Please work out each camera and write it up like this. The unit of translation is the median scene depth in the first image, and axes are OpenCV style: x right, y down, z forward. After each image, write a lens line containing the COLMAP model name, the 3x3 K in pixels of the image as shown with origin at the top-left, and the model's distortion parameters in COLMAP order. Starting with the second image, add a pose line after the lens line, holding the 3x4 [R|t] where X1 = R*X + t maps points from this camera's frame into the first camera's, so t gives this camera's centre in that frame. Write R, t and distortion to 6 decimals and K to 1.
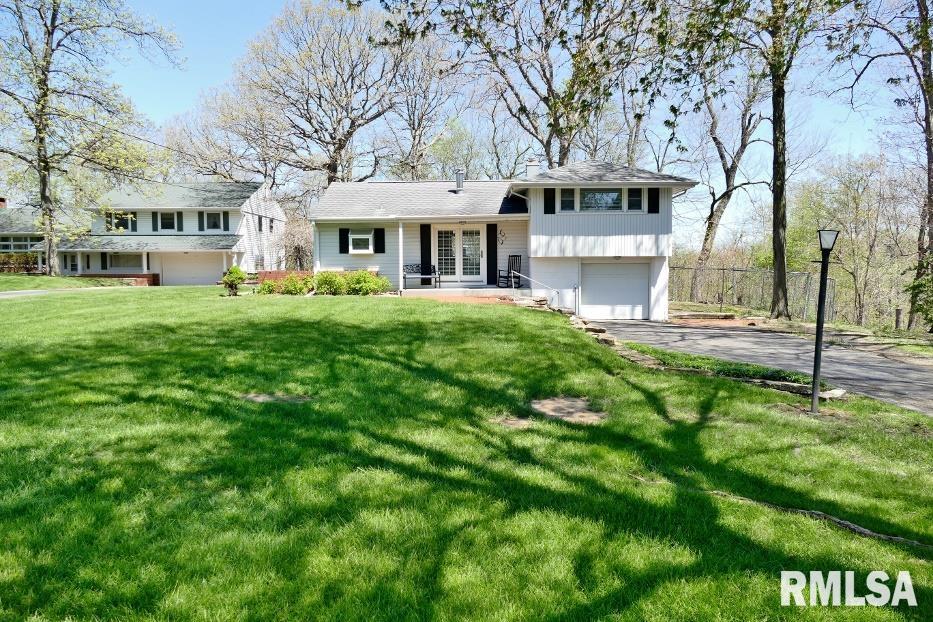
lens RADIAL K [[663.8, 0, 466.5], [0, 663.8, 311.0], [0, 0, 1]] dist [-0.017186, -0.001322]
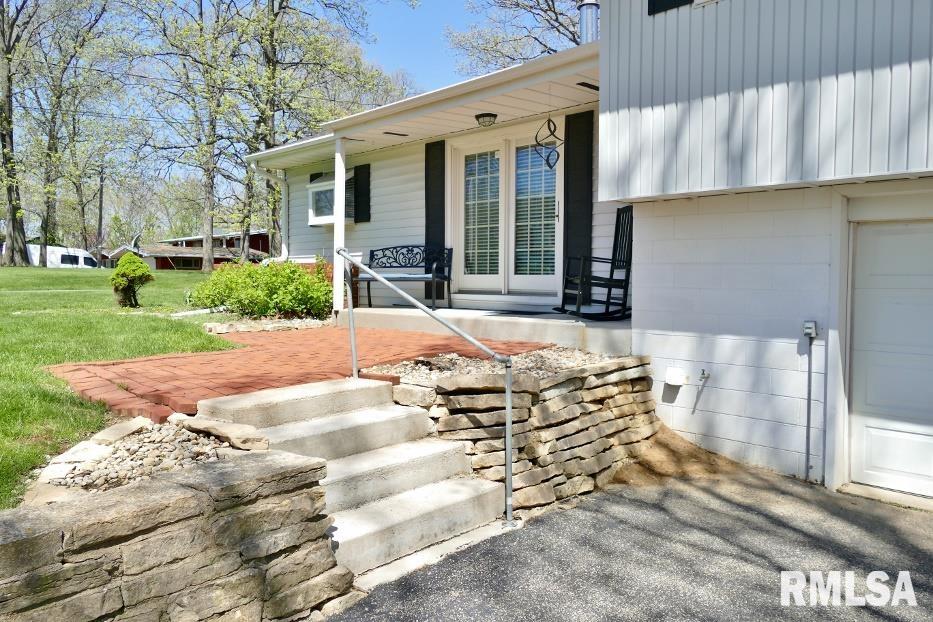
lens RADIAL K [[663.8, 0, 466.5], [0, 663.8, 311.0], [0, 0, 1]] dist [-0.017186, -0.001322]
pose [[0.711486, 0.046071, -0.701188, 0.224370], [-0.065941, 0.997823, -0.001348, -0.033429], [0.699599, 0.047196, 0.712975, 0.746191]]
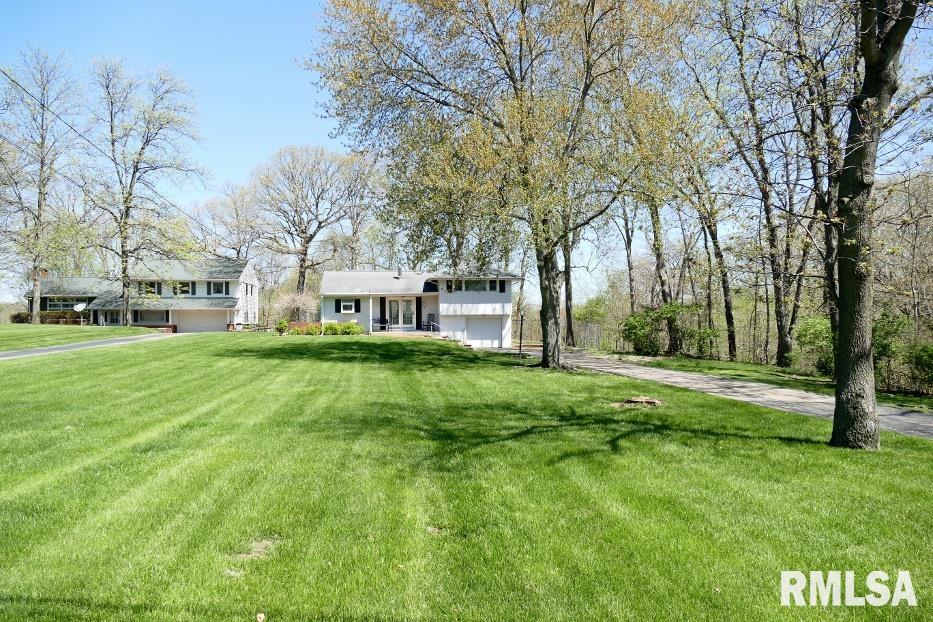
lens RADIAL K [[663.8, 0, 466.5], [0, 663.8, 311.0], [0, 0, 1]] dist [-0.017186, -0.001322]
pose [[0.989840, 0.000957, 0.142185, -0.094222], [0.010363, 0.996833, -0.078848, 0.056368], [-0.141810, 0.079521, 0.986695, -0.856385]]
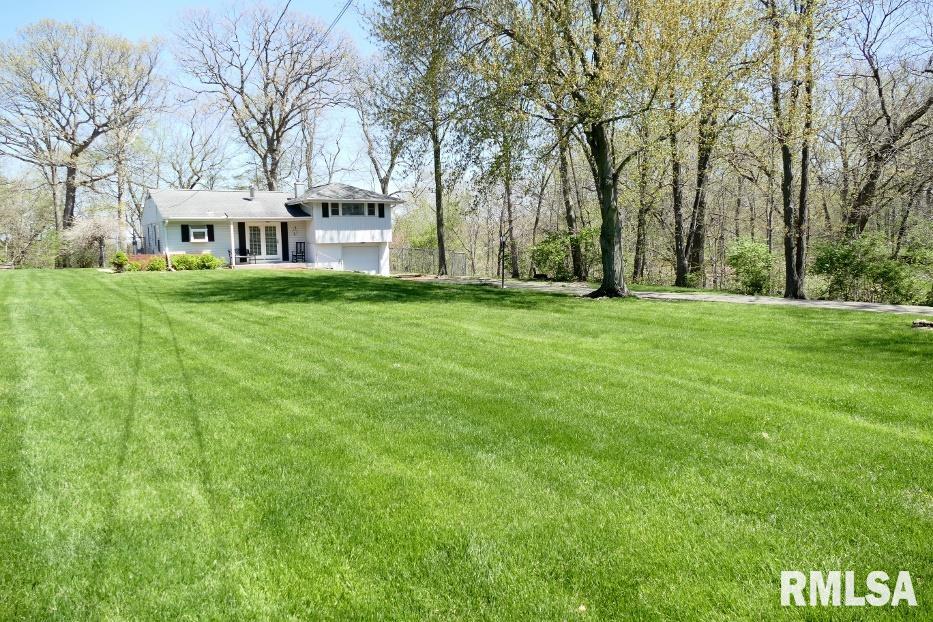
lens RADIAL K [[663.8, 0, 466.5], [0, 663.8, 311.0], [0, 0, 1]] dist [-0.017186, -0.001322]
pose [[0.830737, -0.065247, 0.552828, -0.489320], [0.050789, 0.997849, 0.041449, 0.036450], [-0.554343, -0.006356, 0.832264, -0.560557]]
